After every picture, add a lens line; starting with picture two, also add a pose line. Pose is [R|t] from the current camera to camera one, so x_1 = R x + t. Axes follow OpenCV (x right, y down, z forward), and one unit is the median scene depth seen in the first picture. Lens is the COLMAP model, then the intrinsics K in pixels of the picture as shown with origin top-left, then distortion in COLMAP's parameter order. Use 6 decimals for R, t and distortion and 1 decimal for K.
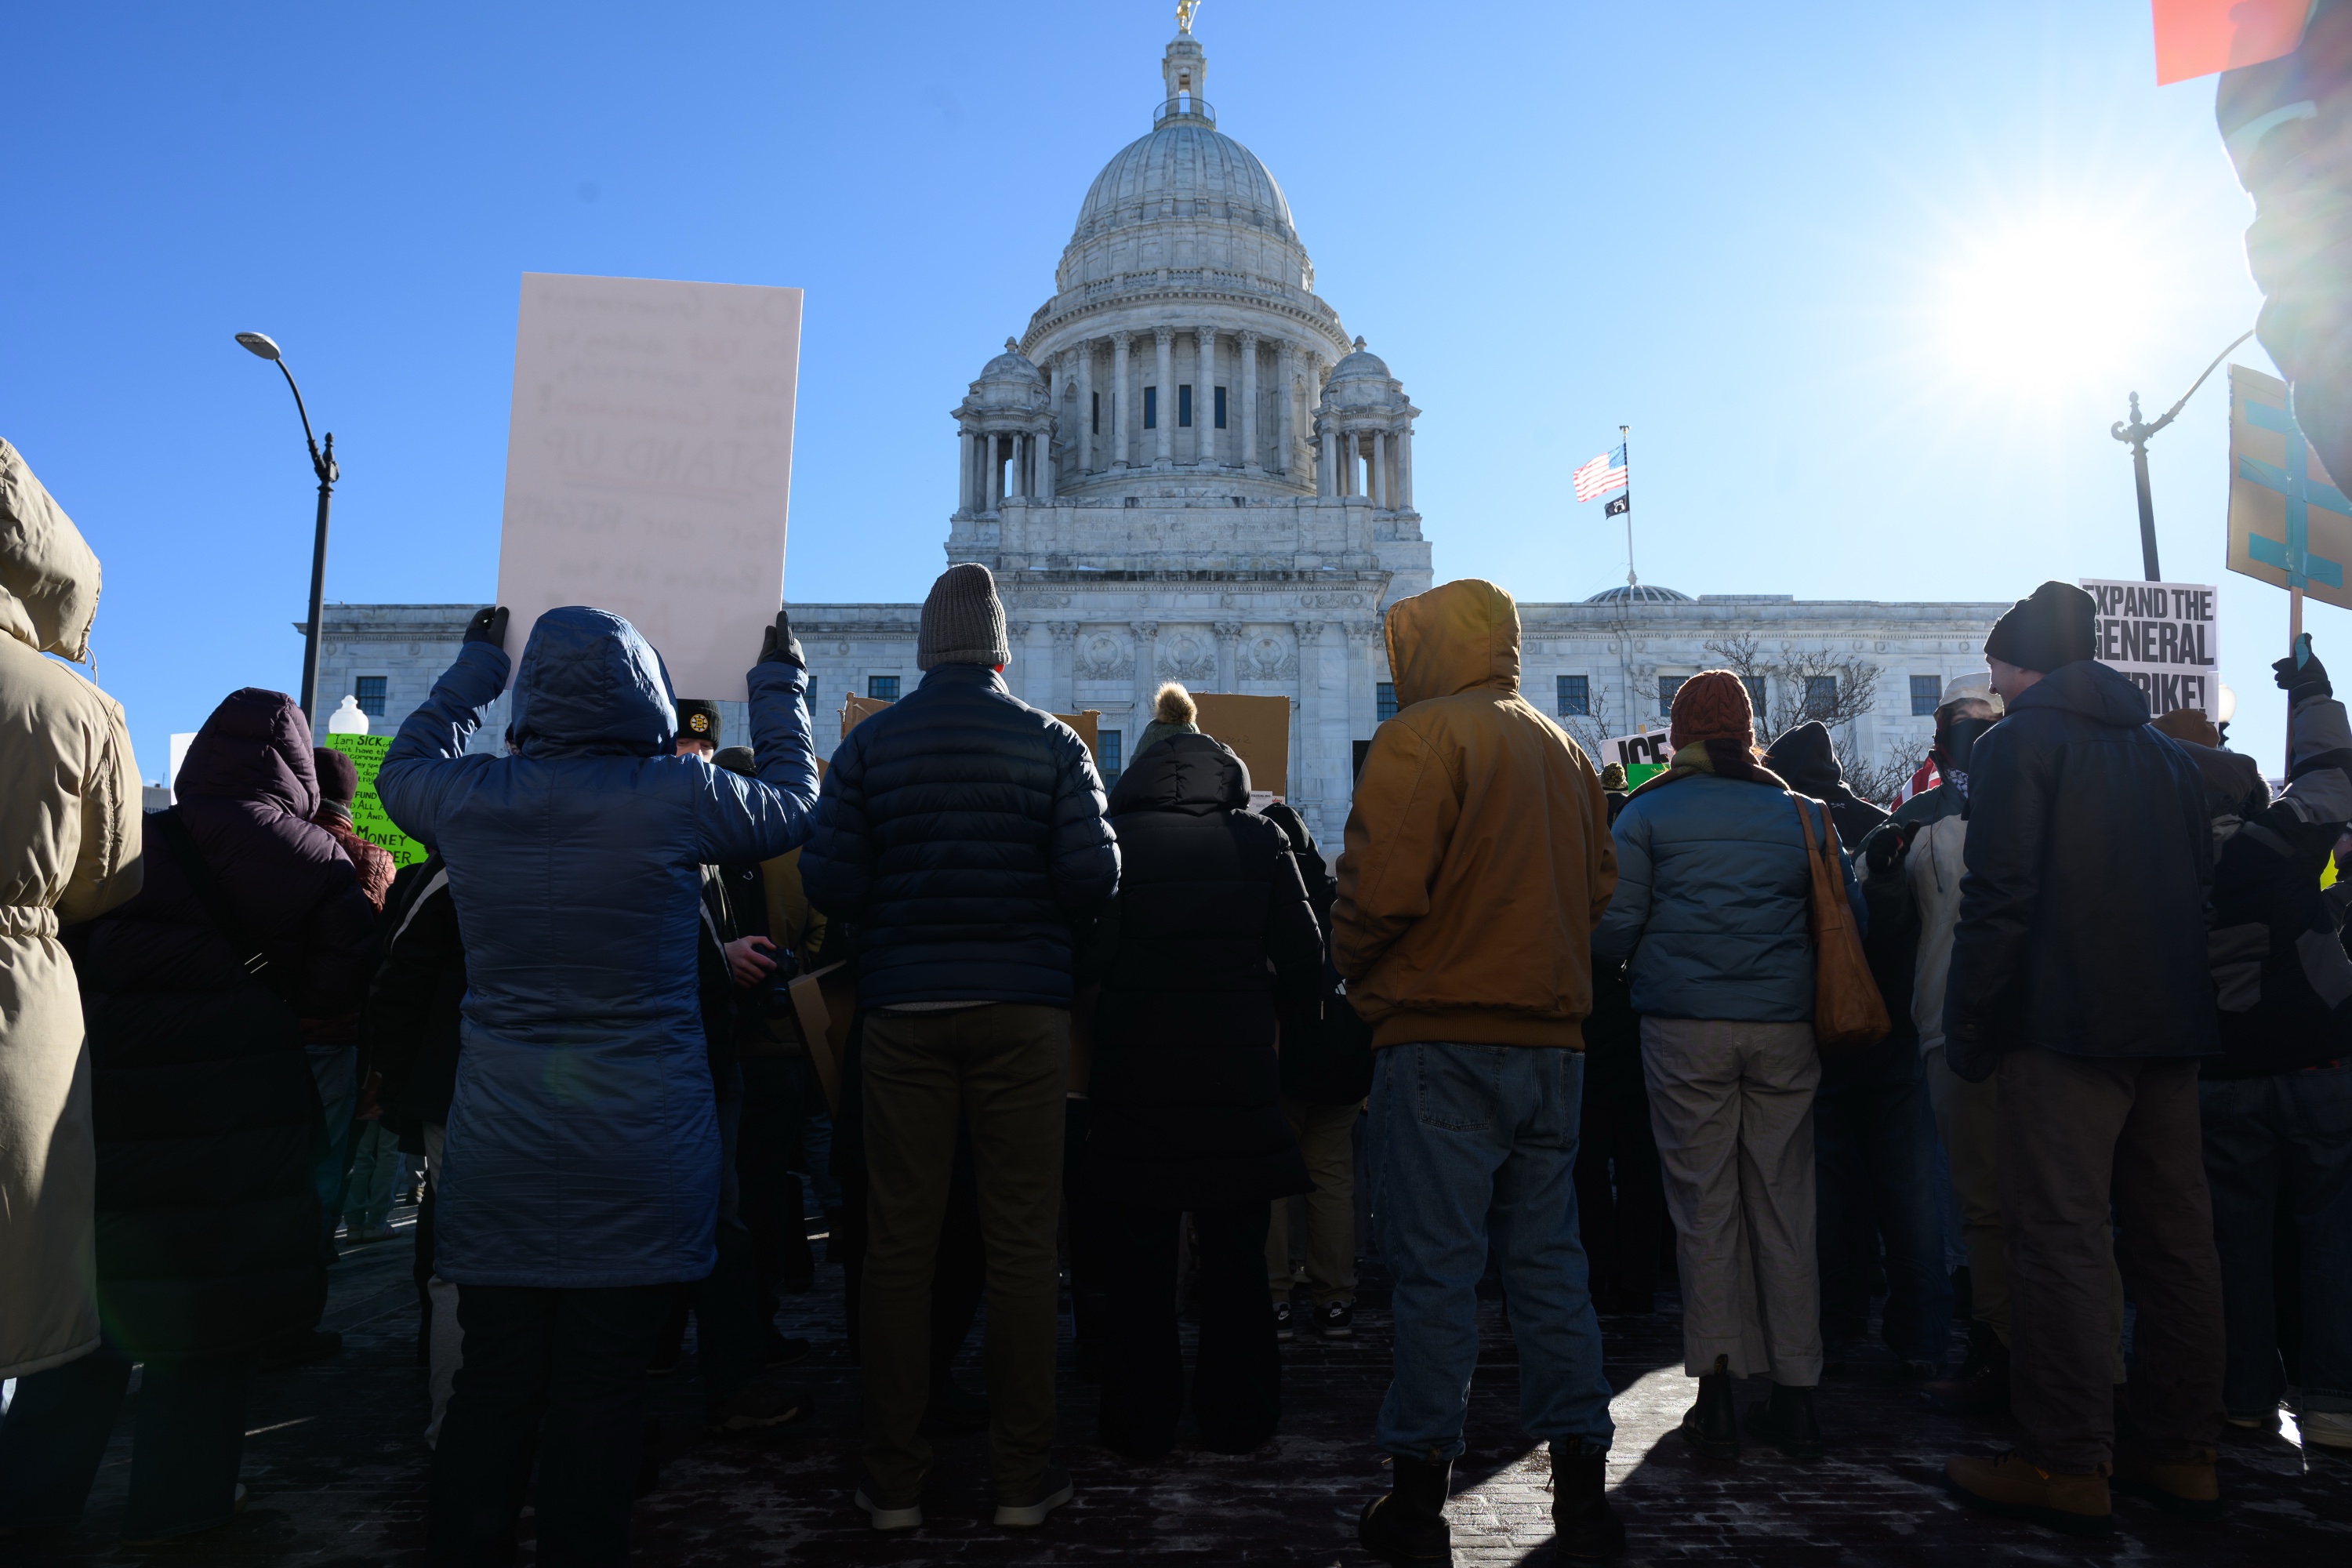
lens RADIAL K [[1610.0, 0, 1159.2], [0, 1610.0, 791.3], [0, 0, 1]] dist [-0.000062, 0.001010]
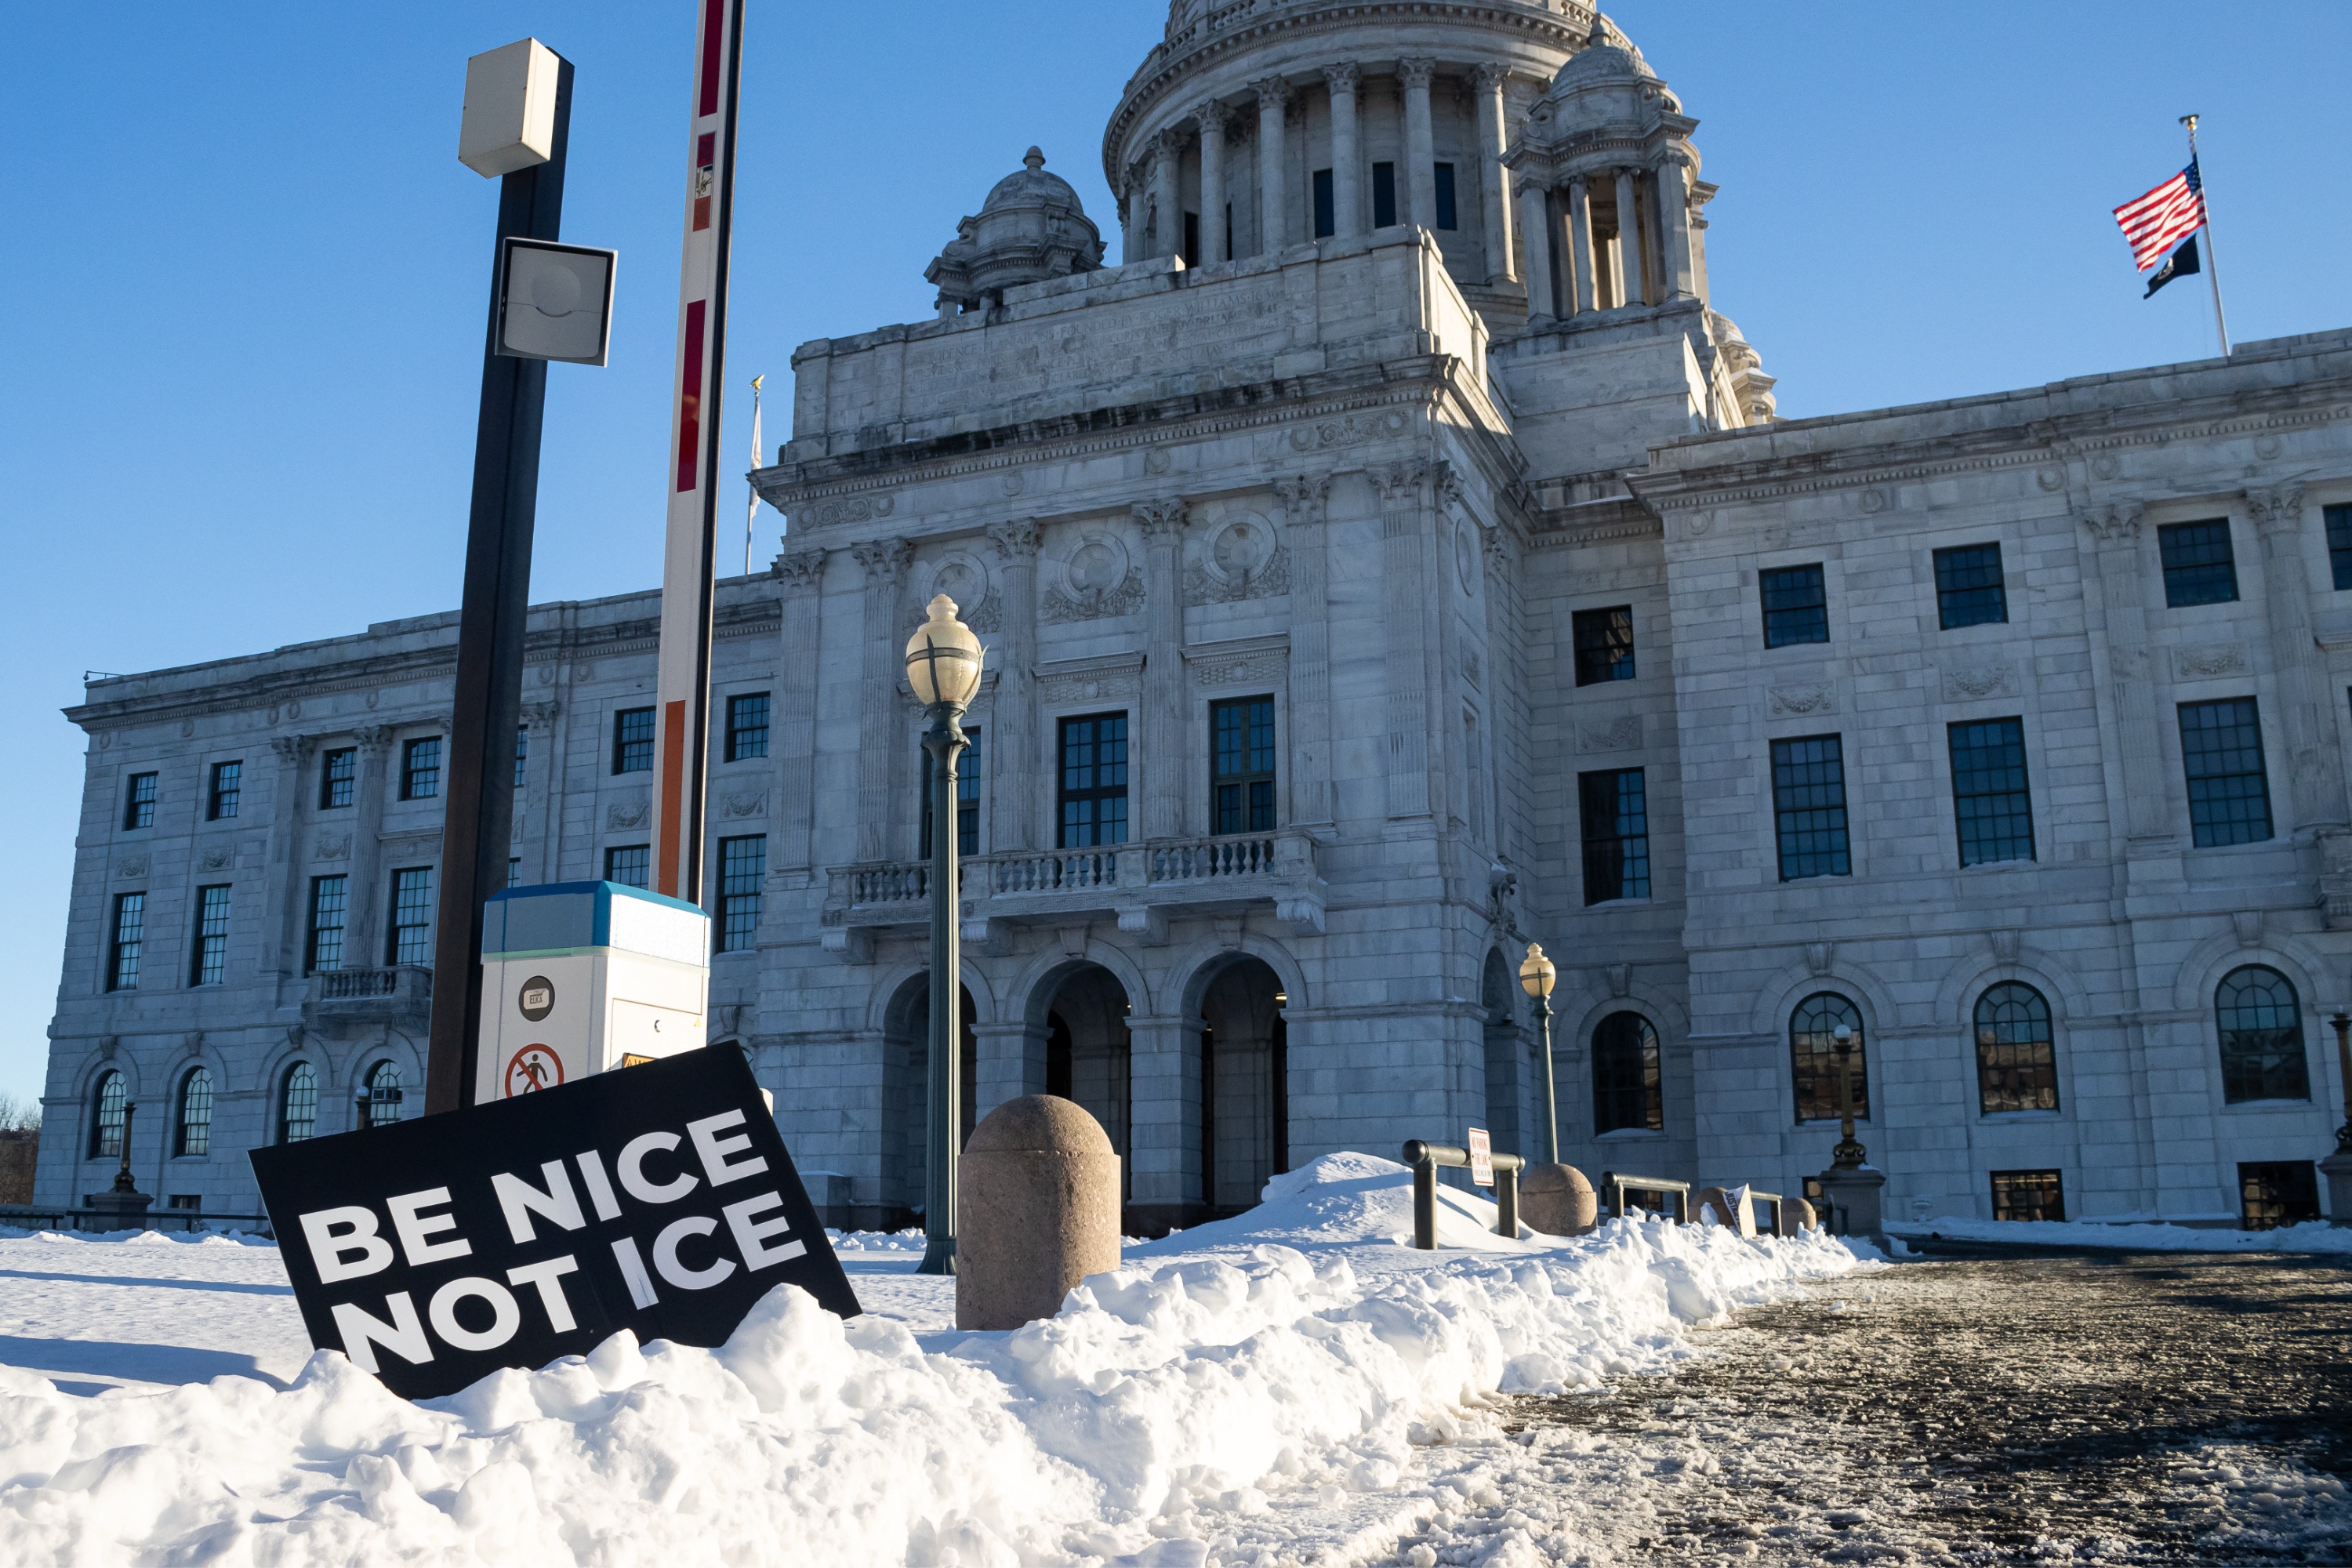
lens RADIAL K [[2083.5, 0, 1162.2], [0, 2083.5, 801.9], [0, 0, 1]] dist [-0.097403, 0.026827]
pose [[0.927575, -0.085817, -0.363648, 0.227875], [0.057103, 0.994392, -0.089010, 0.042360], [0.369248, 0.061798, 0.927274, 0.309795]]
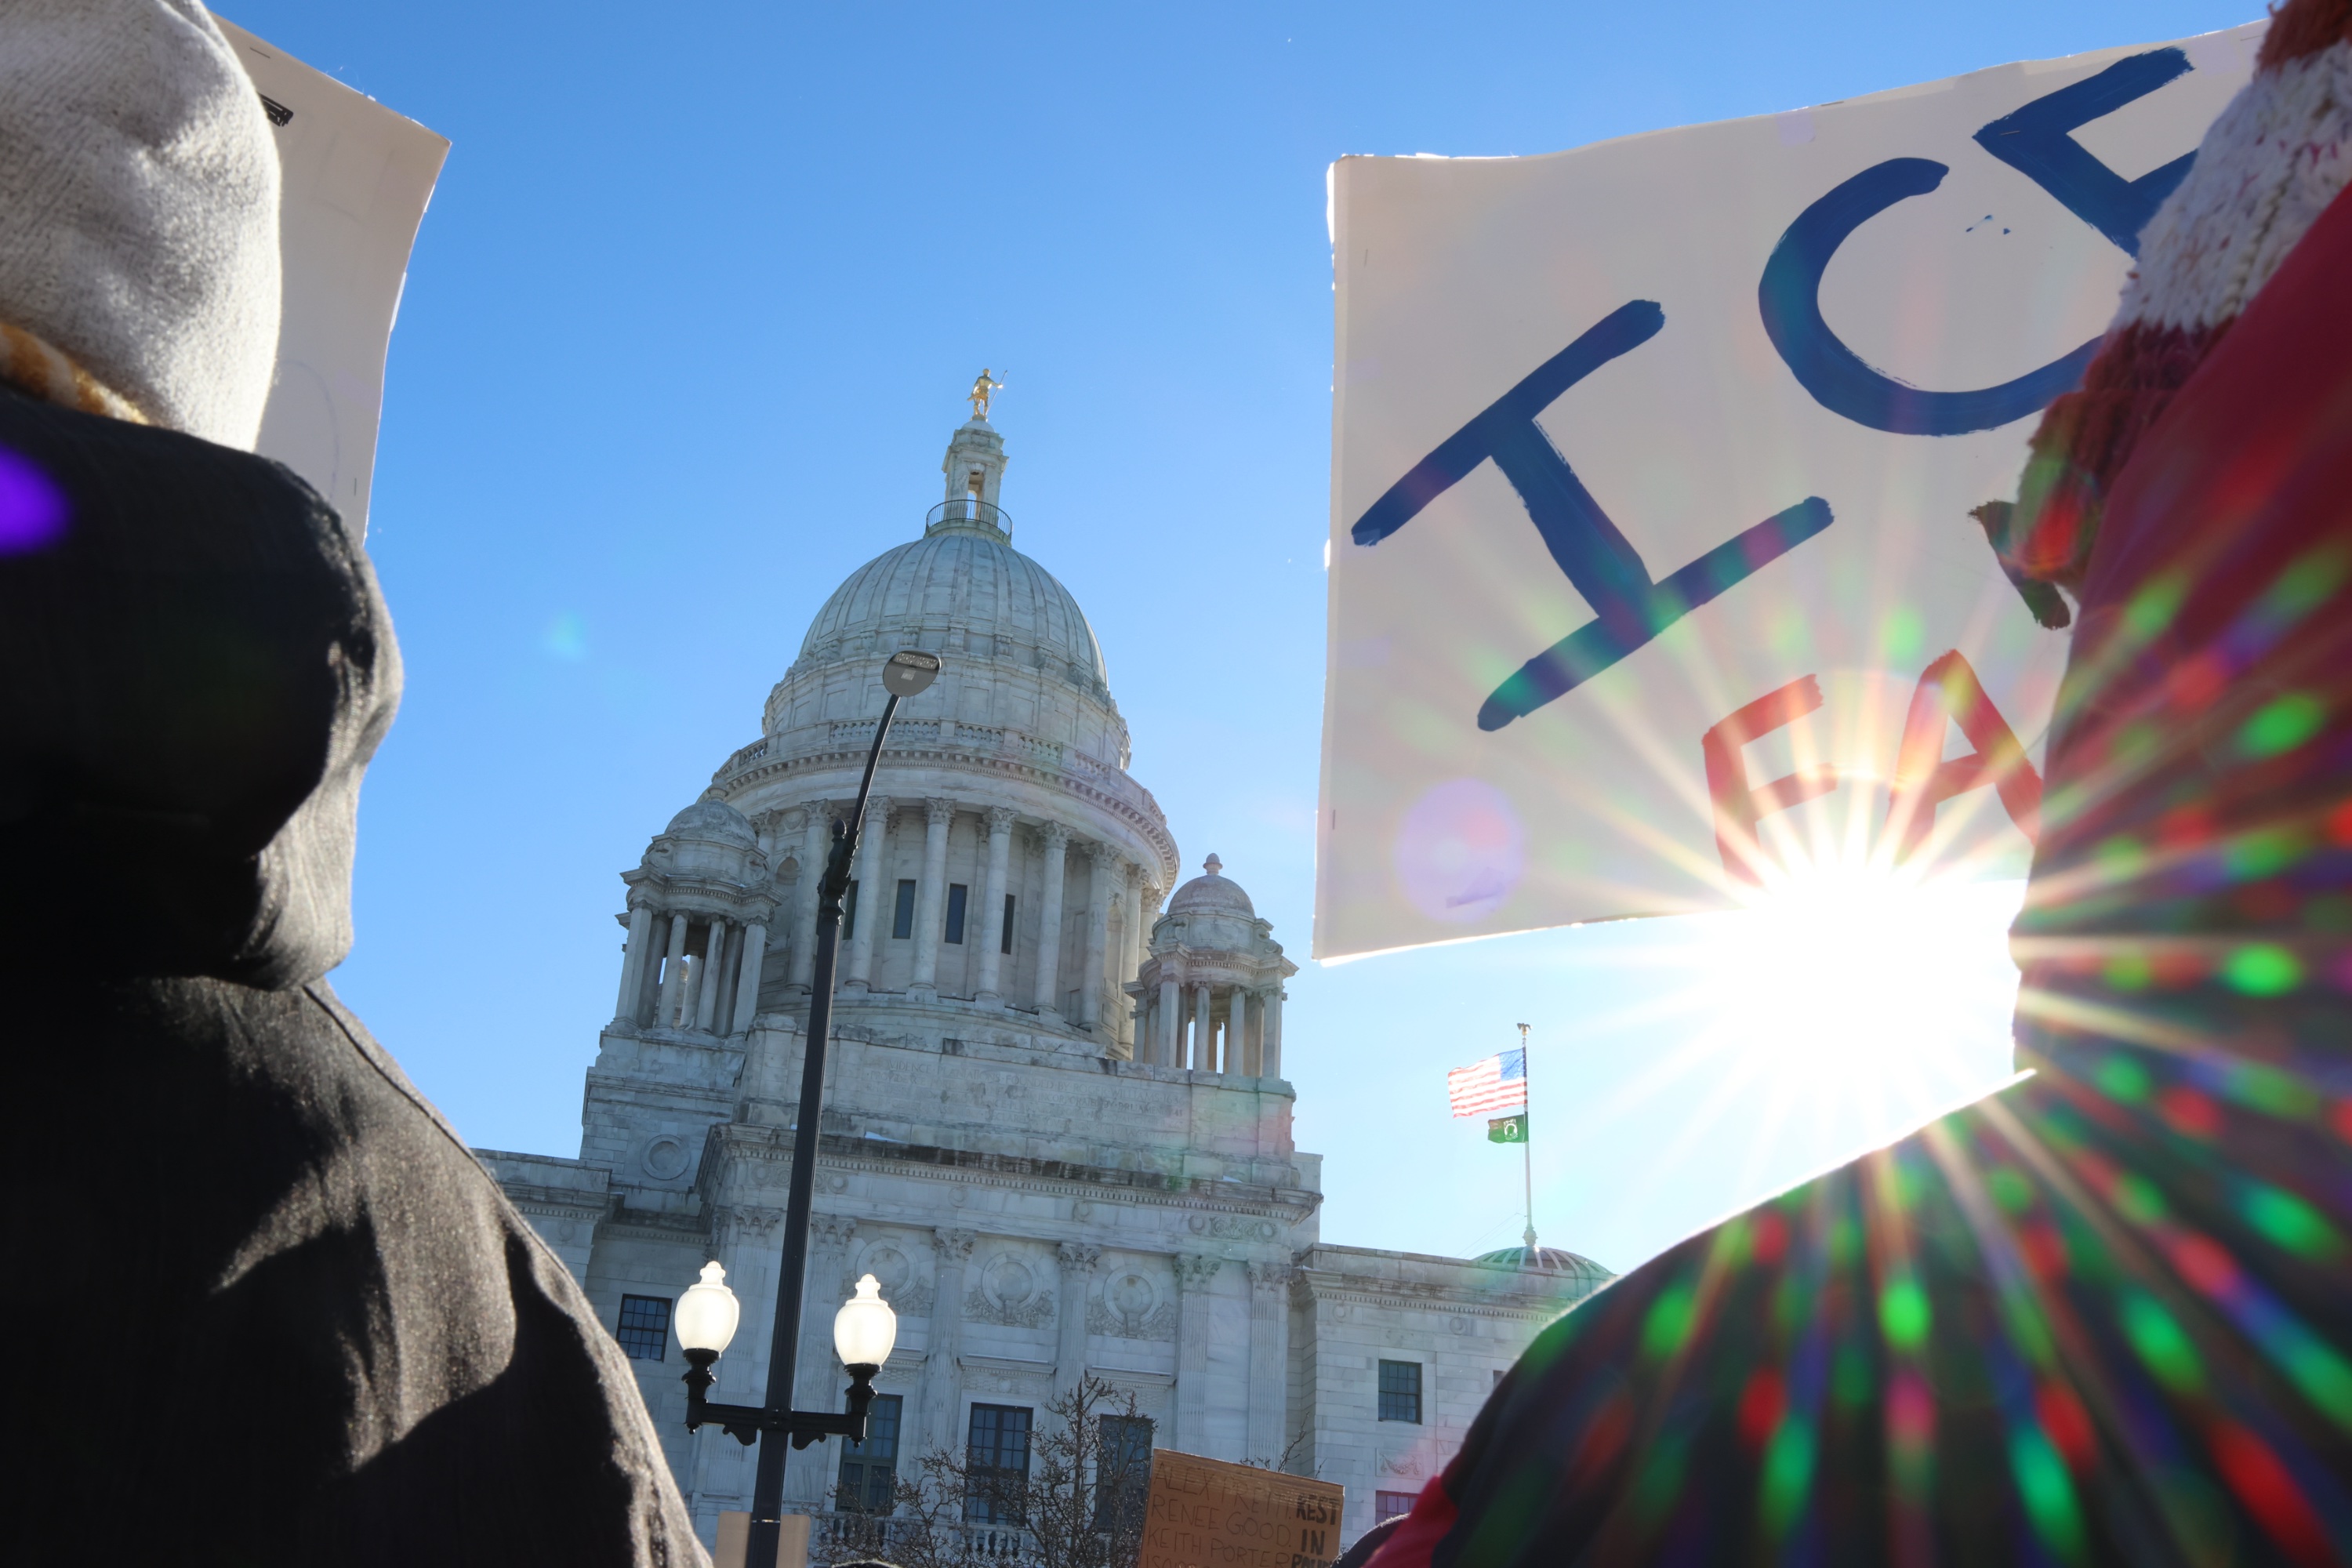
lens RADIAL K [[2350.4, 0, 1189.8], [0, 2350.4, 806.5], [0, 0, 1]] dist [-0.012898, 0.000000]
pose [[0.960217, 0.151083, 0.234854, -0.136553], [-0.077804, 0.952446, -0.294606, 0.003997], [-0.268196, 0.264613, 0.926310, 0.037504]]
